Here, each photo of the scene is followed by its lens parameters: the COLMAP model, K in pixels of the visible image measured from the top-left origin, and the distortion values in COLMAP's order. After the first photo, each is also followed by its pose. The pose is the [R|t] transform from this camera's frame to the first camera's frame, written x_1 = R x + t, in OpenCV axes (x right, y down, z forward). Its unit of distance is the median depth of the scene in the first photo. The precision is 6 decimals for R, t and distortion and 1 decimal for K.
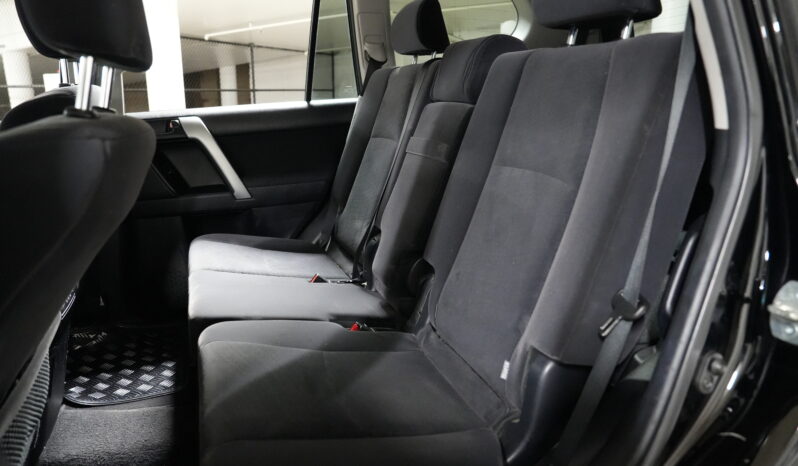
lens RADIAL K [[544.3, 0, 396.8], [0, 544.3, 233.1], [0, 0, 1]] dist [-0.108644, 0.073616]
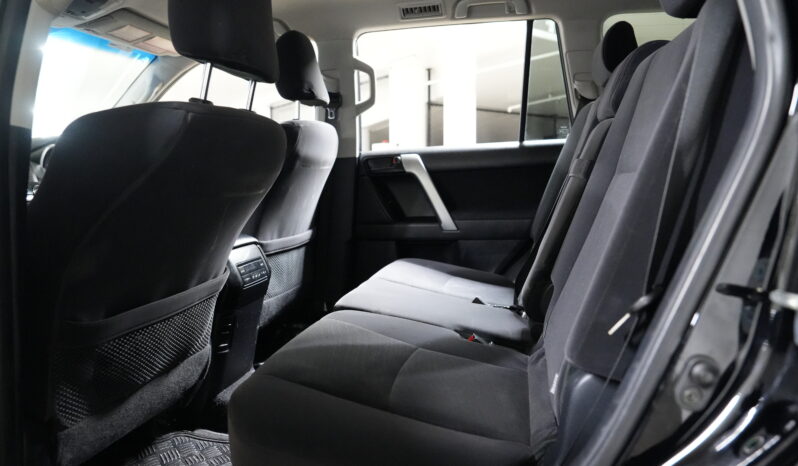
lens RADIAL K [[544.3, 0, 397.9], [0, 544.3, 232.8], [0, 0, 1]] dist [-0.108644, 0.073616]
pose [[0.841740, 0.056382, -0.536931, 0.211112], [-0.130363, 0.986329, -0.100796, 0.063959], [0.523908, 0.154840, 0.837583, 0.044845]]
